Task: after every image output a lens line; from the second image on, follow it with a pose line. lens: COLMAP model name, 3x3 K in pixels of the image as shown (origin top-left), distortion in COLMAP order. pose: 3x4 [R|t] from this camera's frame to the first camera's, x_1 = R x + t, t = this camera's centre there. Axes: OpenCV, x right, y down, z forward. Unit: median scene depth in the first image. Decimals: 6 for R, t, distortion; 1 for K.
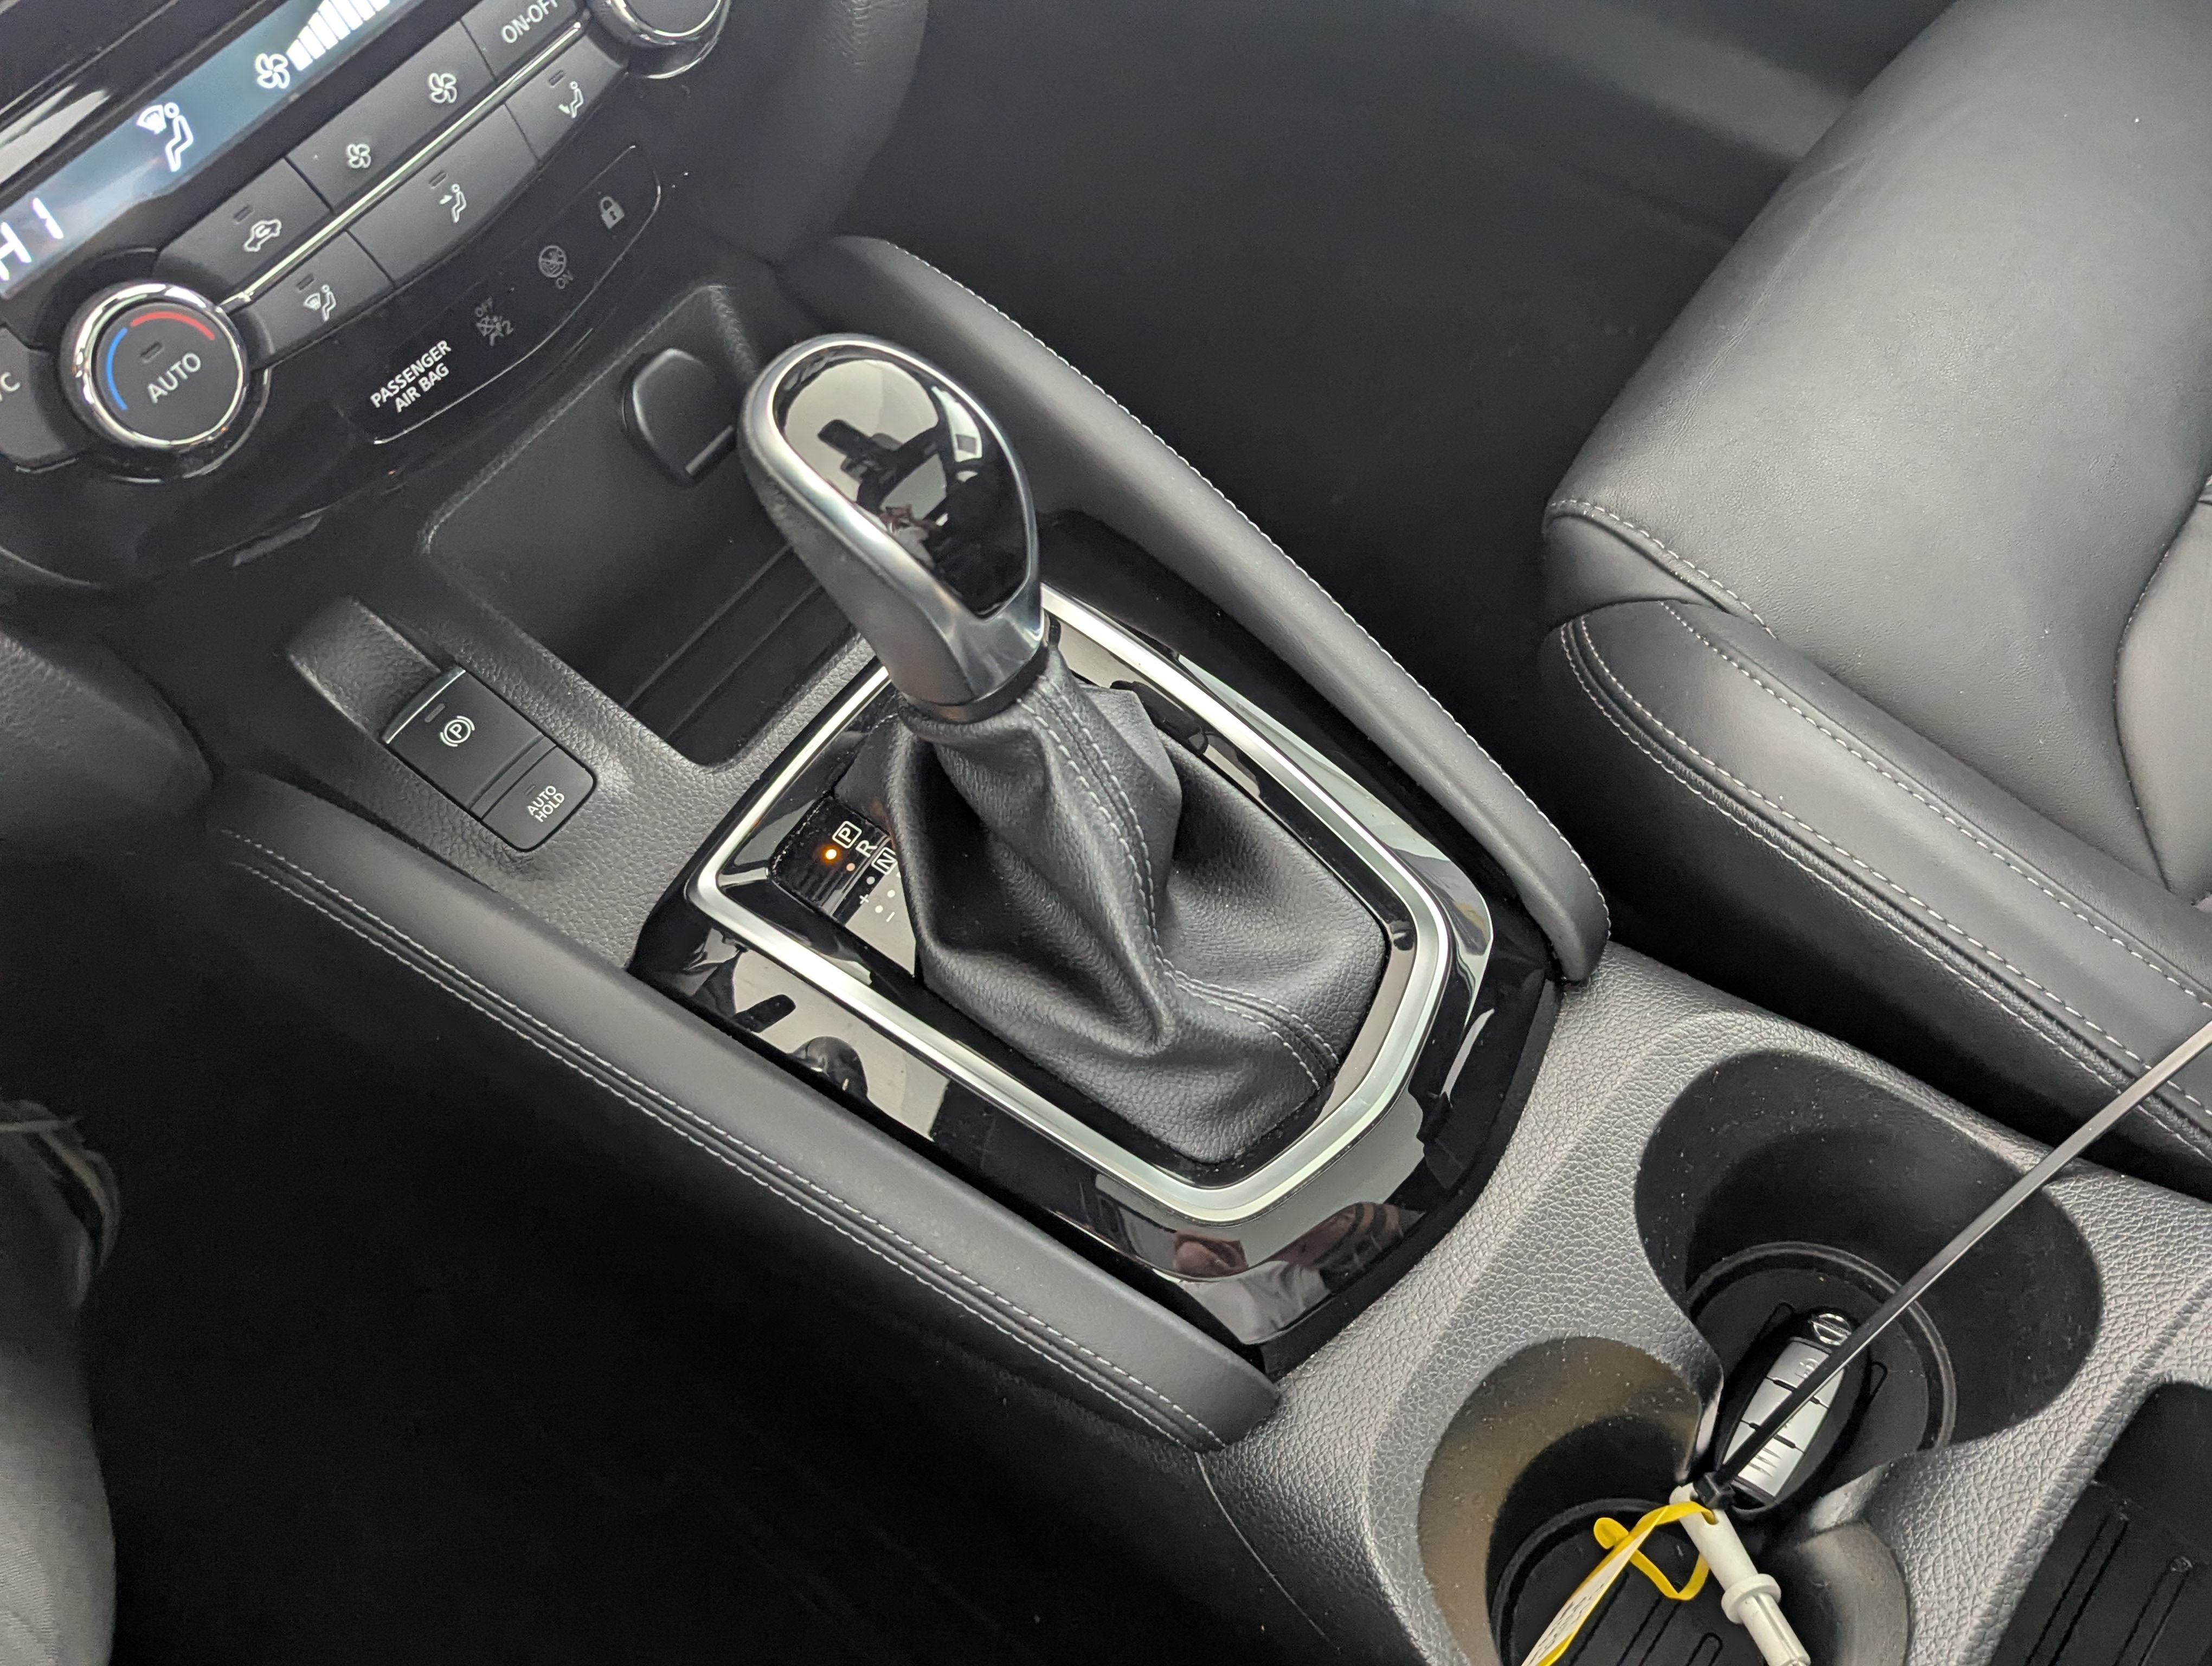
lens RADIAL K [[2073.8, 0, 1126.3], [0, 2073.8, 833.9], [0, 0, 1]] dist [0.023020, 0.000000]
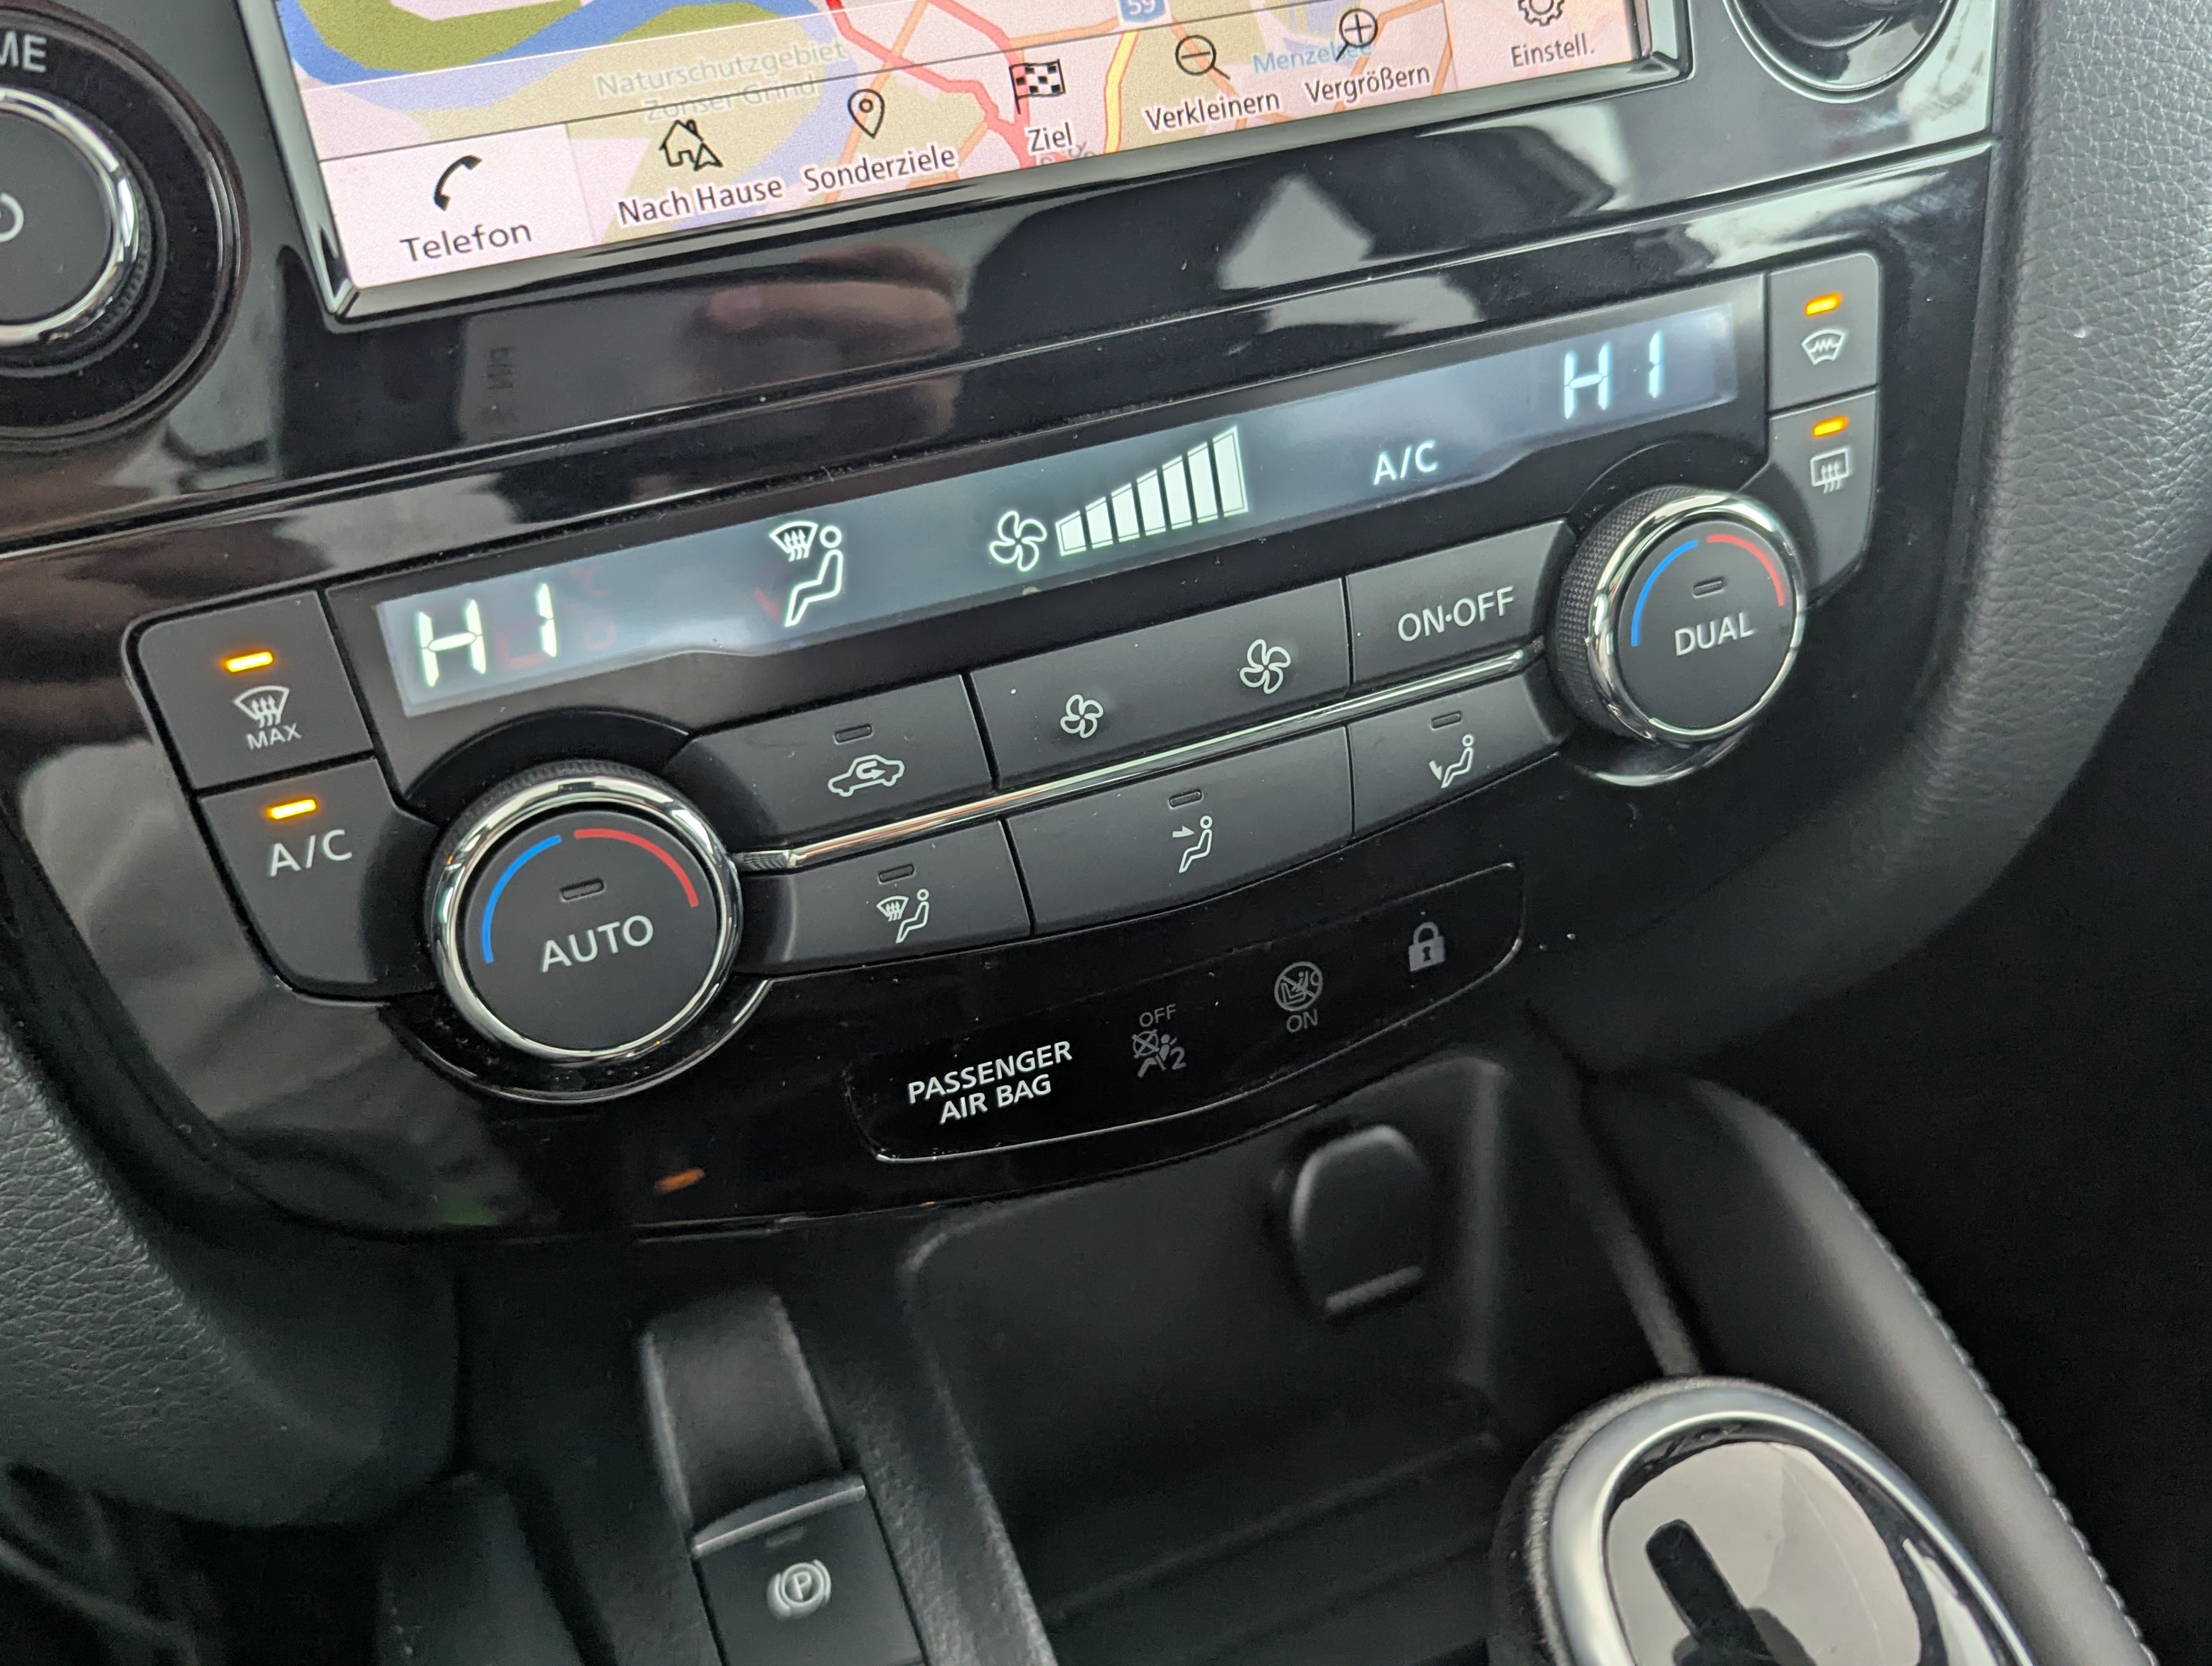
lens RADIAL K [[2073.8, 0, 1099.4], [0, 2073.8, 811.3], [0, 0, 1]] dist [0.023020, 0.000000]
pose [[0.871677, 0.369082, -0.322424, -0.163786], [-0.452228, 0.859296, -0.238957, -0.161525], [0.188863, 0.354103, 0.915938, 0.468506]]
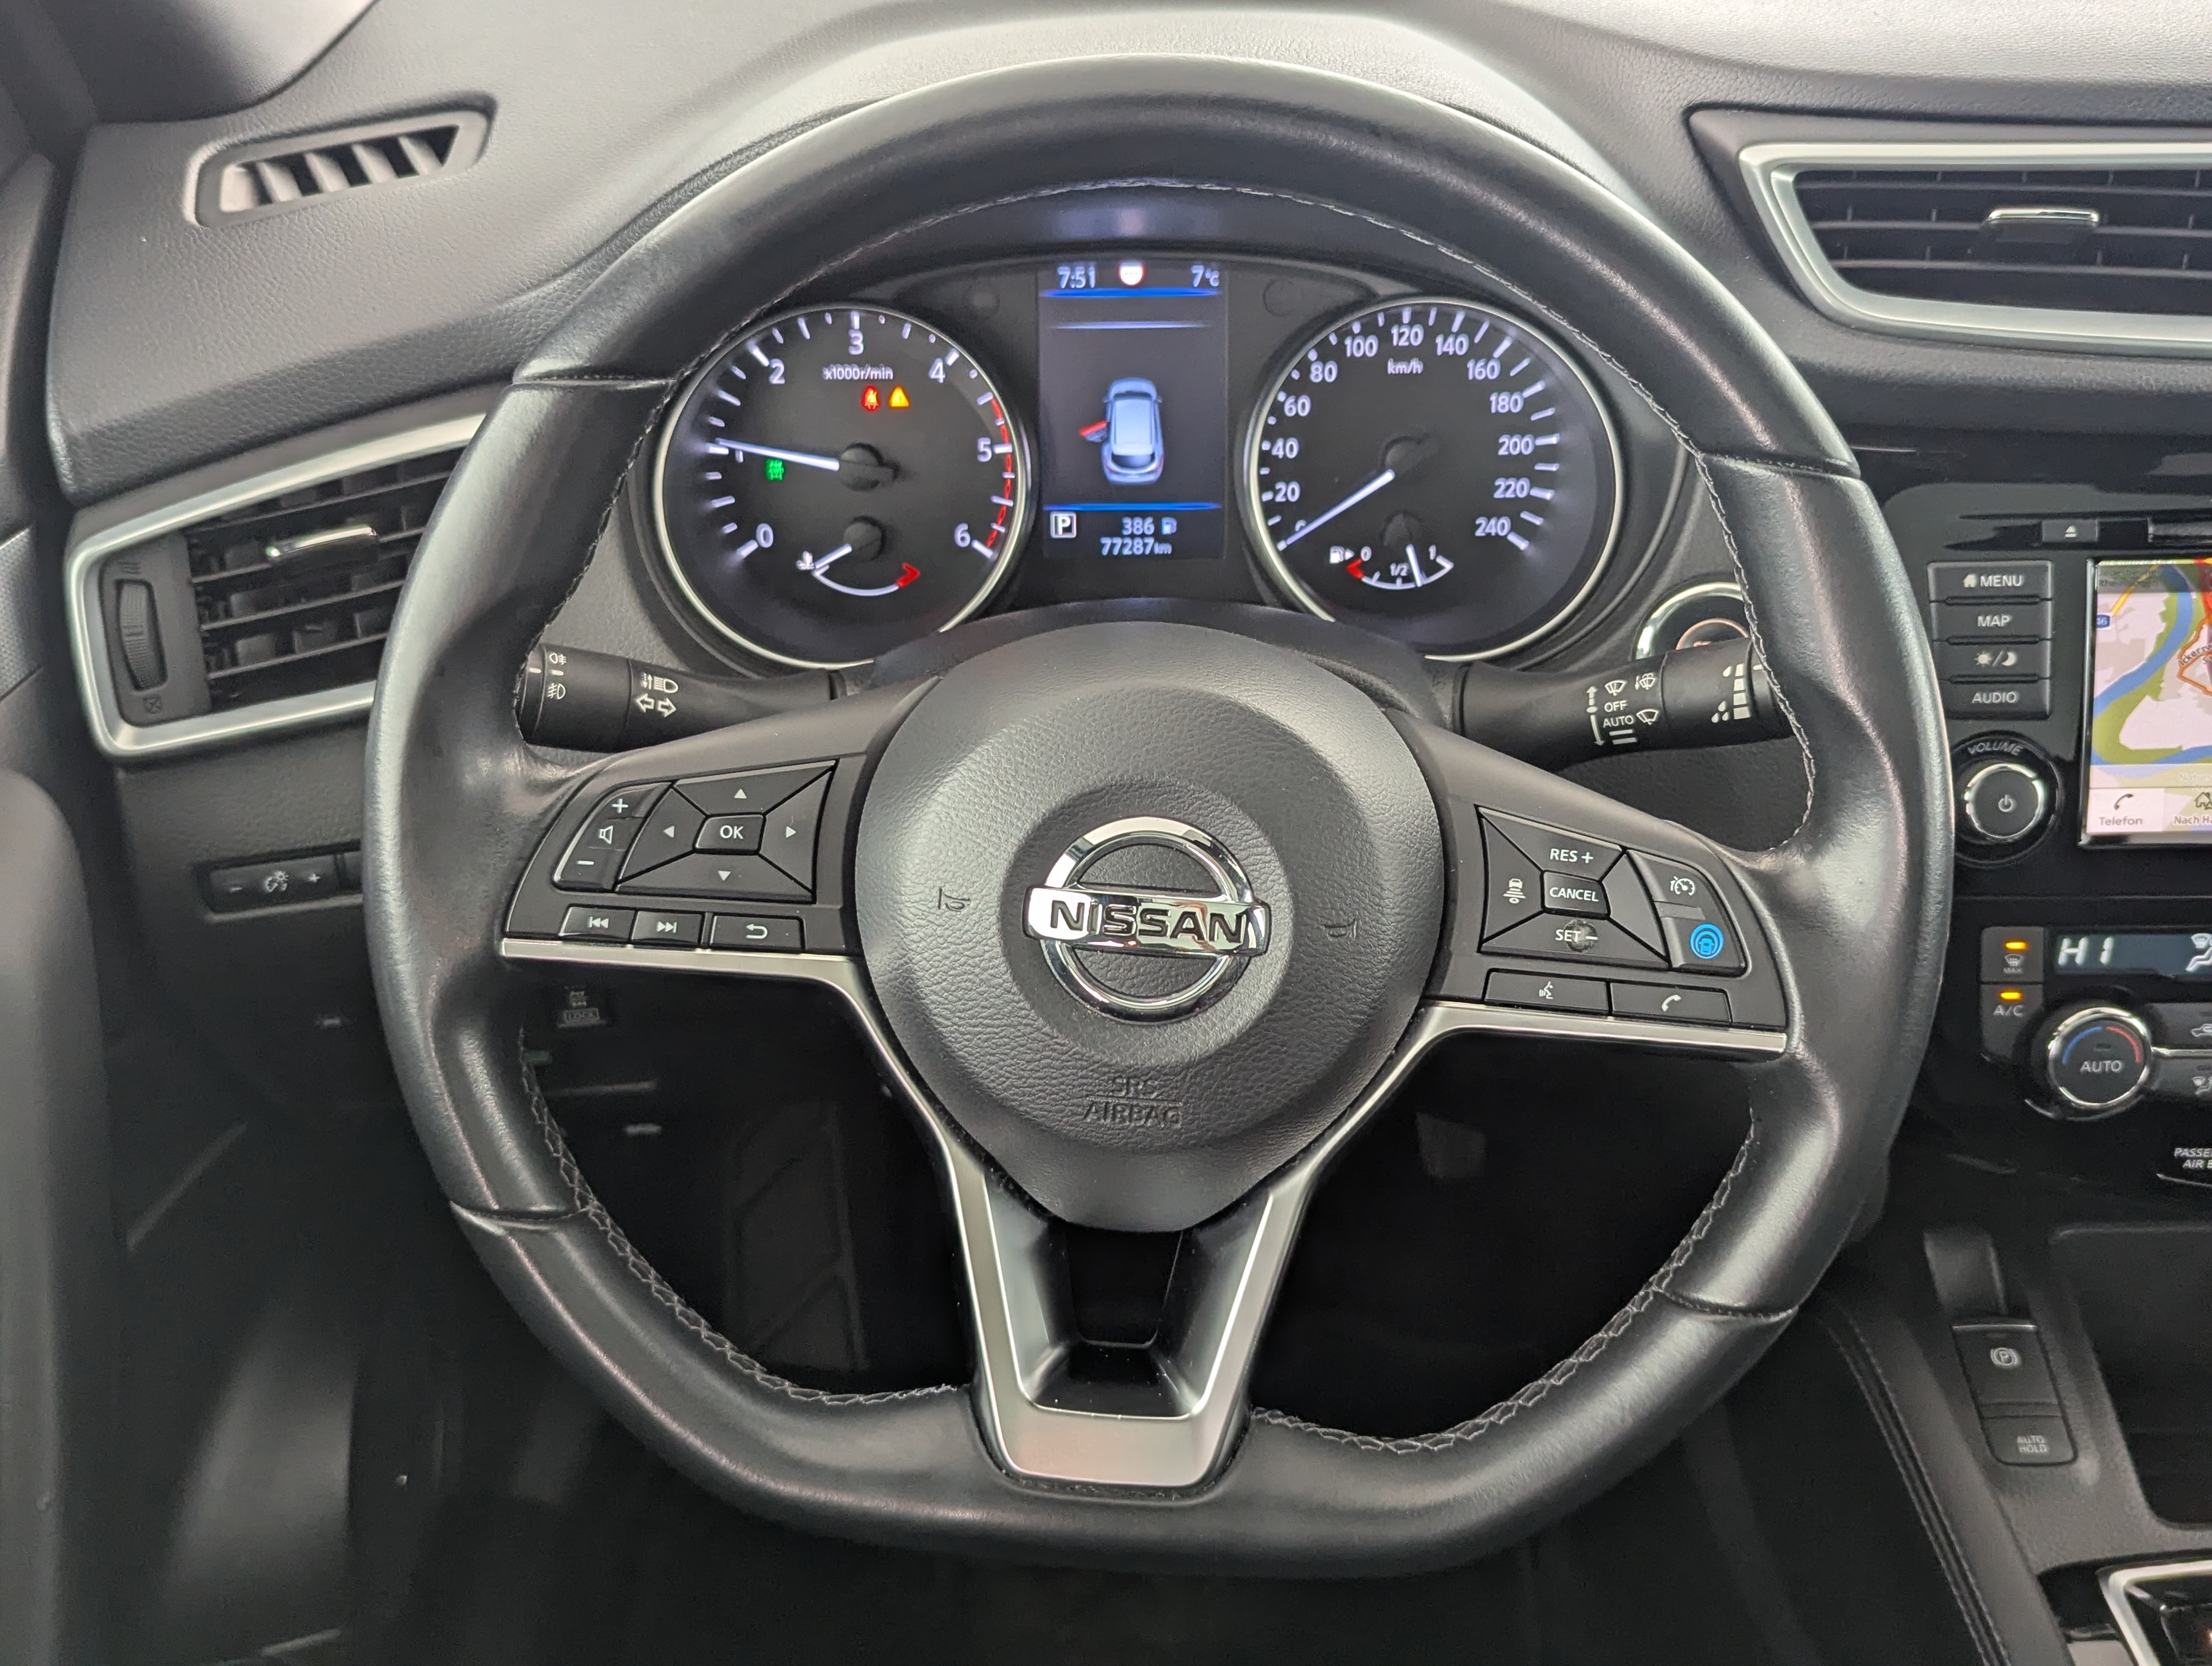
lens RADIAL K [[2073.8, 0, 1089.0], [0, 2073.8, 815.7], [0, 0, 1]] dist [0.023020, 0.000000]
pose [[0.628800, 0.531888, -0.567192, -0.139200], [-0.693178, 0.713940, -0.098969, 0.286839], [0.352300, 0.455396, 0.817618, -0.541465]]
